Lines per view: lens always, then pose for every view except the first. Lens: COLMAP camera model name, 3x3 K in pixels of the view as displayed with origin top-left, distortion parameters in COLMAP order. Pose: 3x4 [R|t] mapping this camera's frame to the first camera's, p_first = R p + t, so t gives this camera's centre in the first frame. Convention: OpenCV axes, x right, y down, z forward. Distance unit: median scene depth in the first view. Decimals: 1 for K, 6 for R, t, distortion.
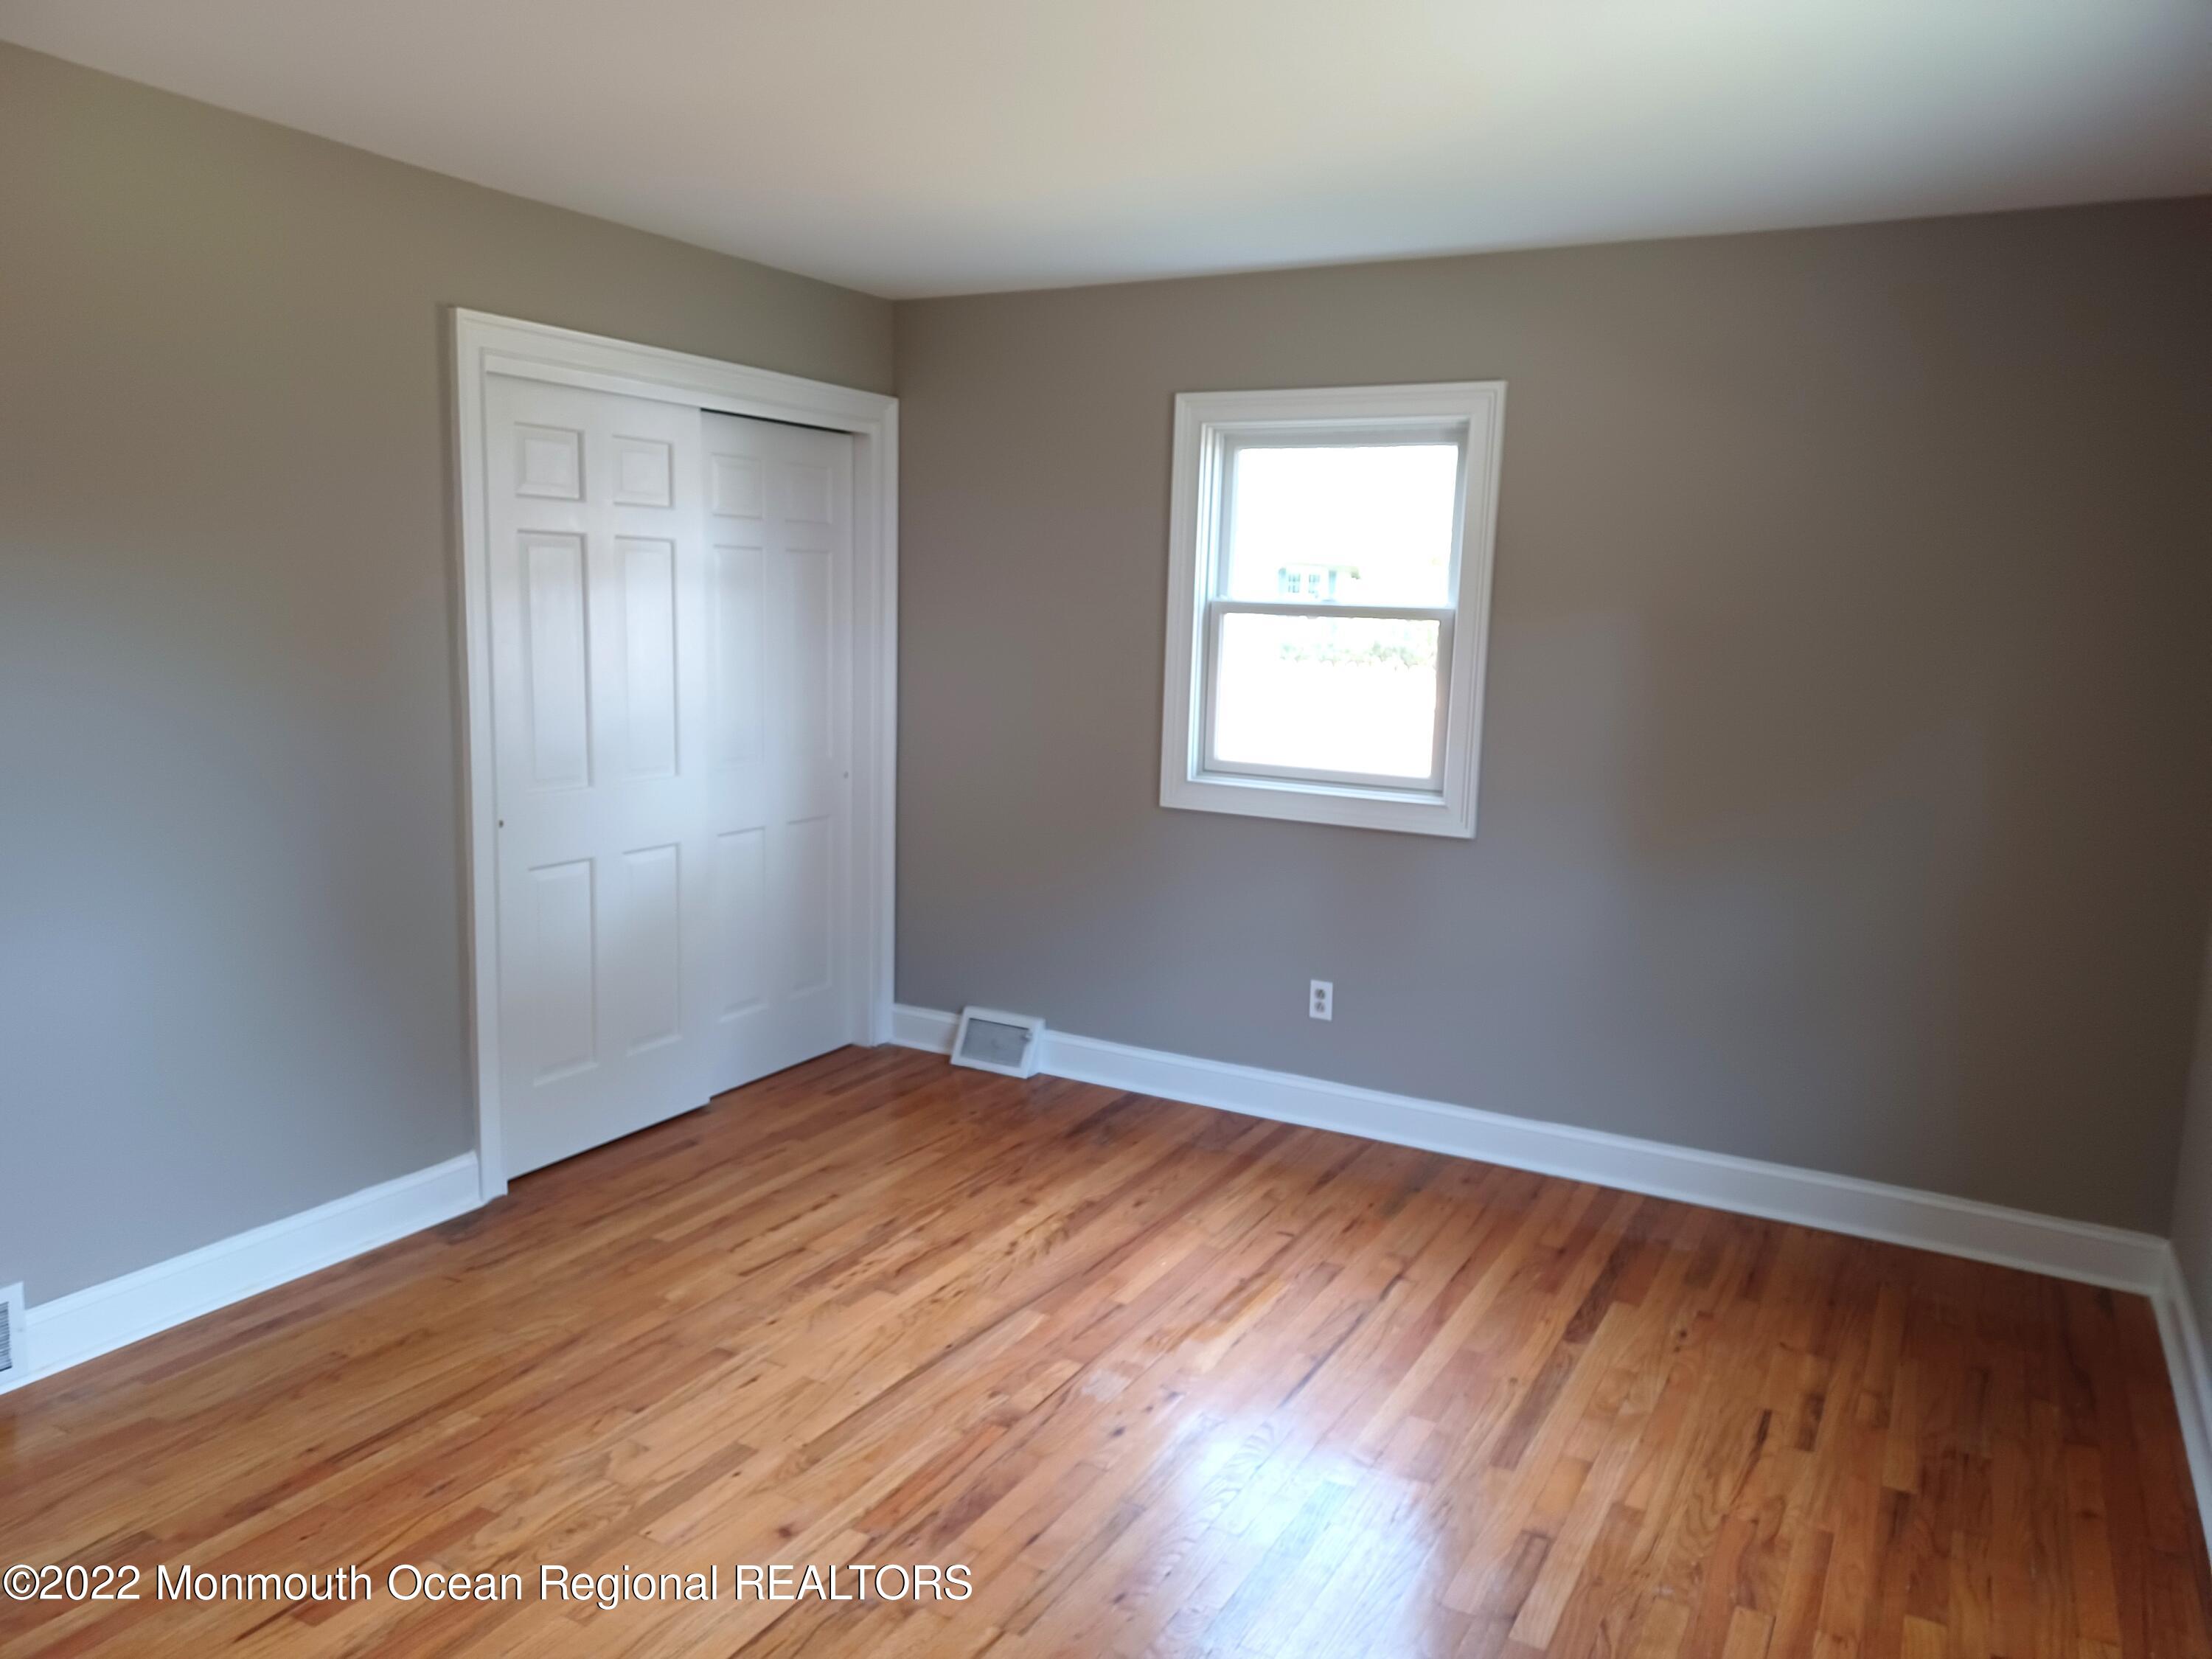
lens RADIAL K [[1607.1, 0, 1100.6], [0, 1607.1, 839.4], [0, 0, 1]] dist [0.059036, -0.039947]
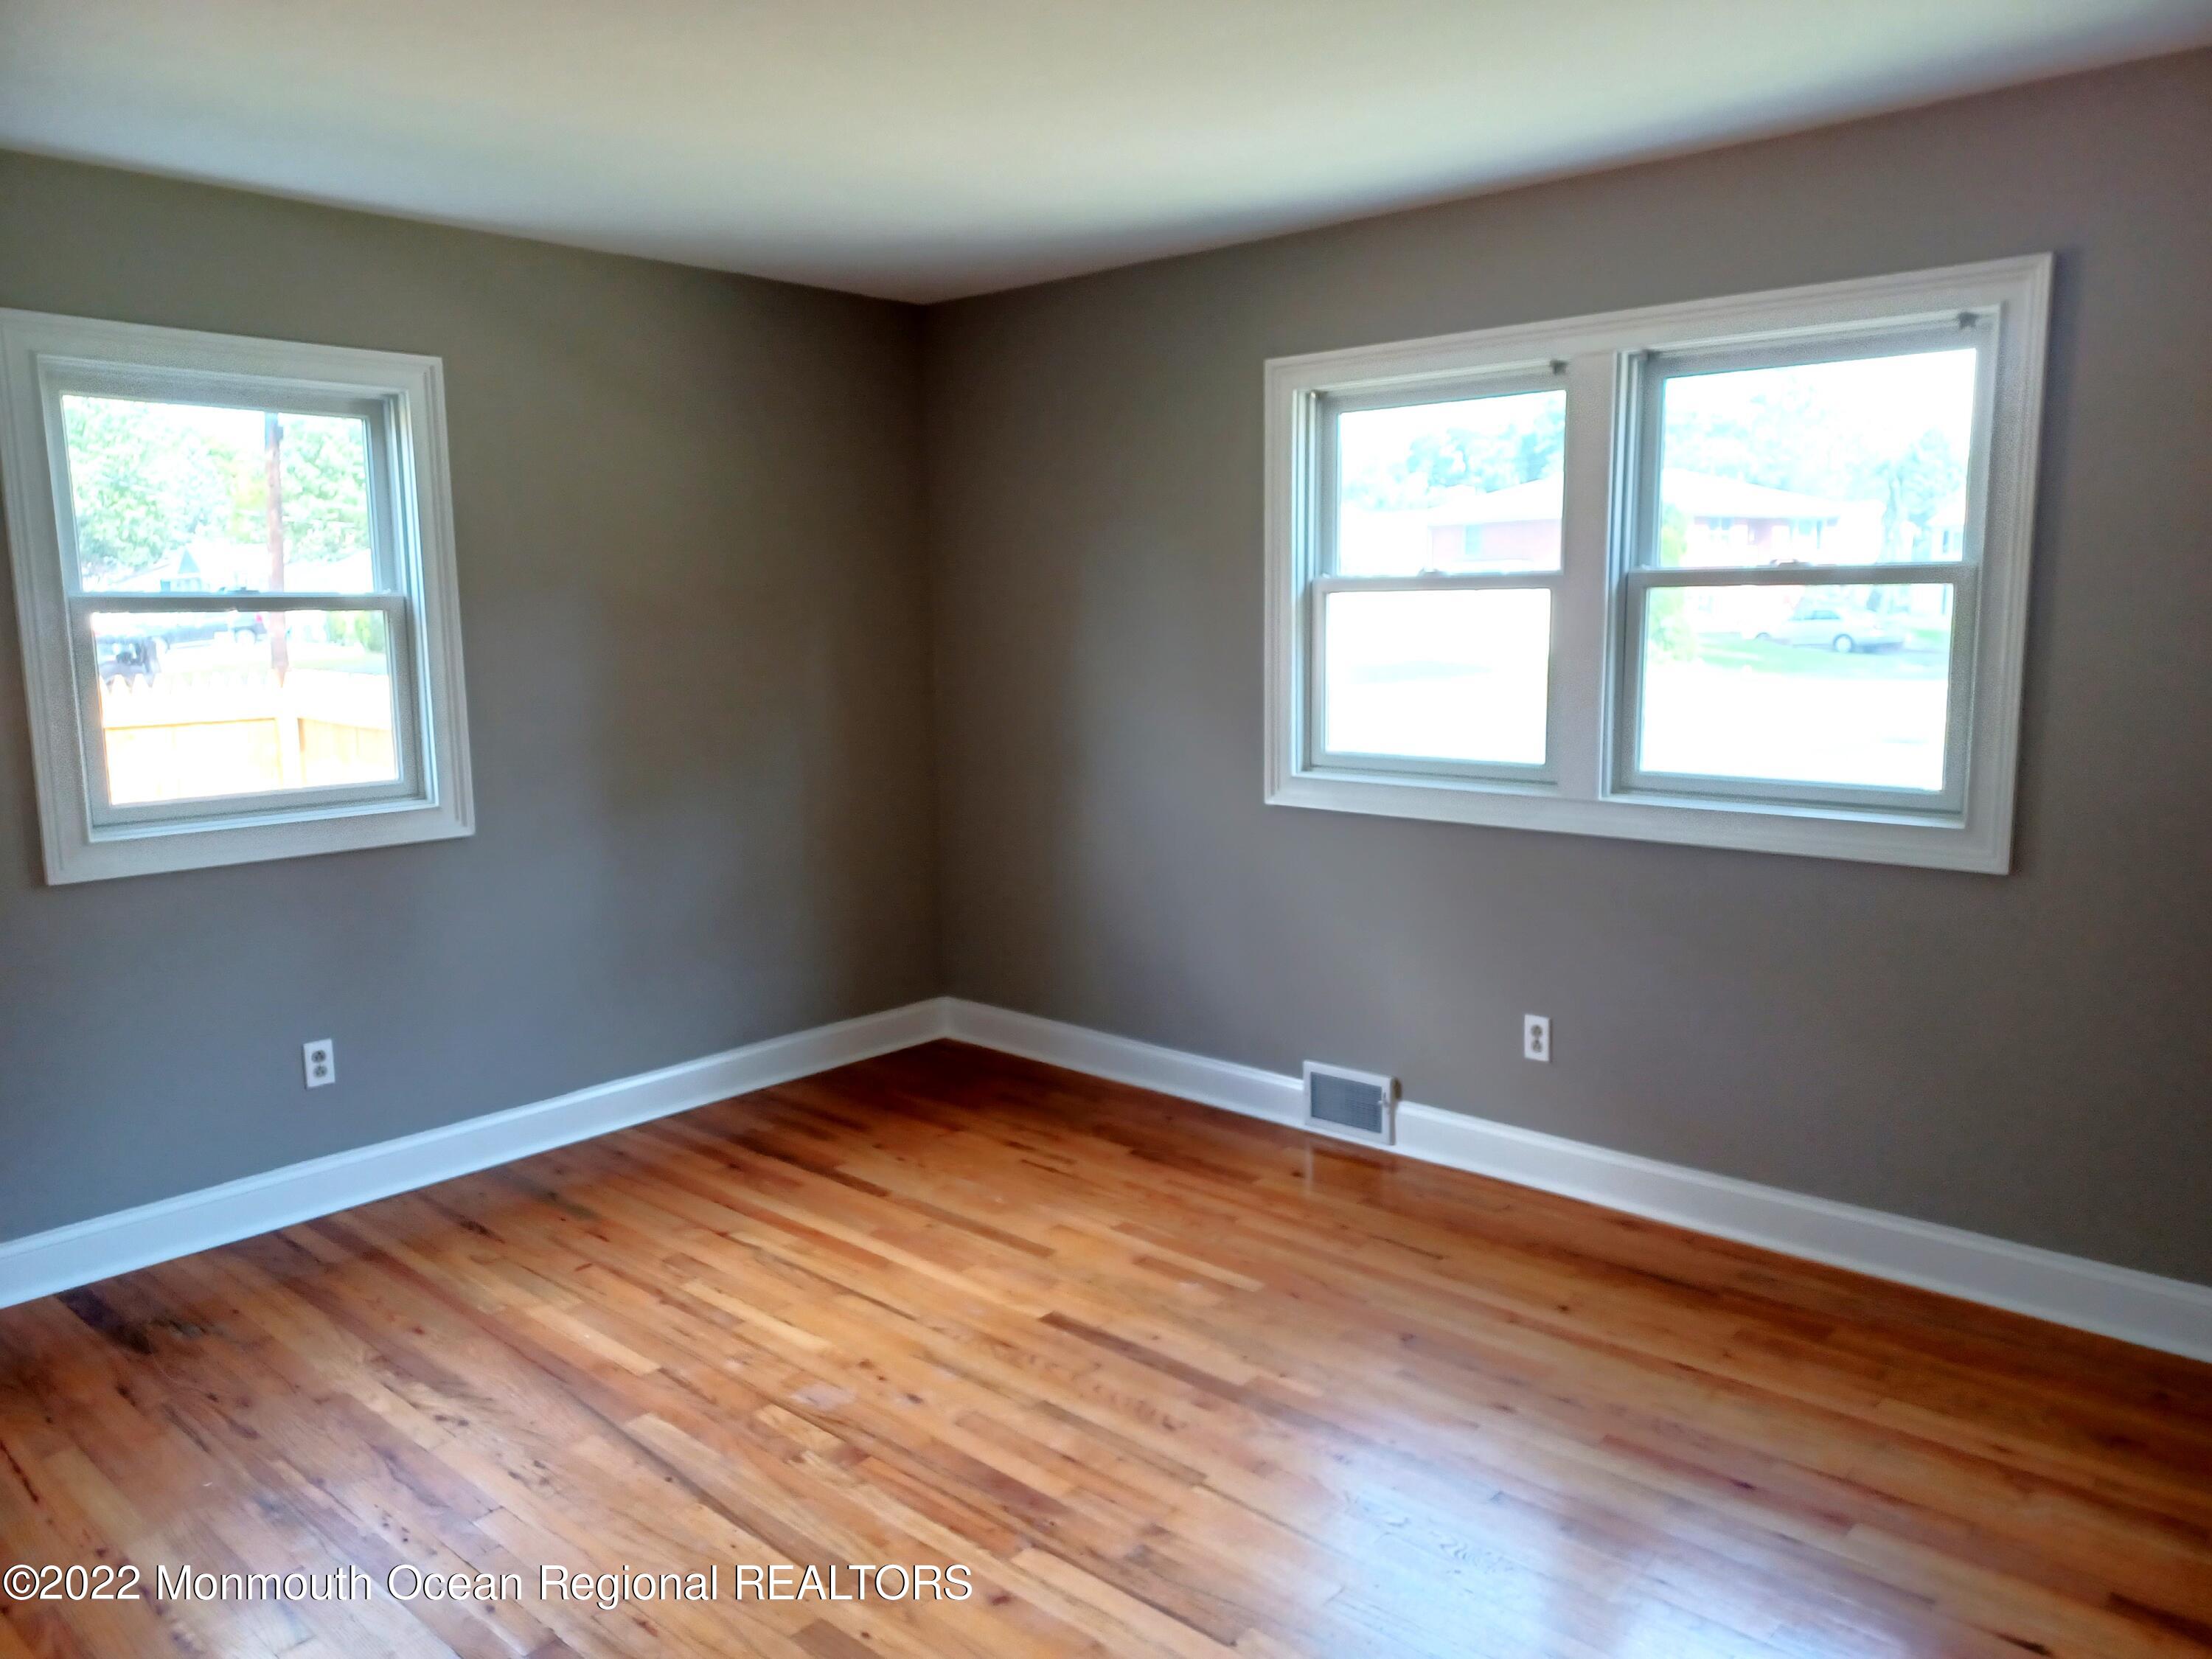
lens RADIAL K [[1607.1, 0, 1110.4], [0, 1607.1, 810.8], [0, 0, 1]] dist [0.059036, -0.039947]
pose [[0.223072, -0.164156, 0.960881, -0.662314], [0.166739, 0.977617, 0.128306, -0.081371], [-0.960436, 0.131595, 0.245450, 0.433192]]
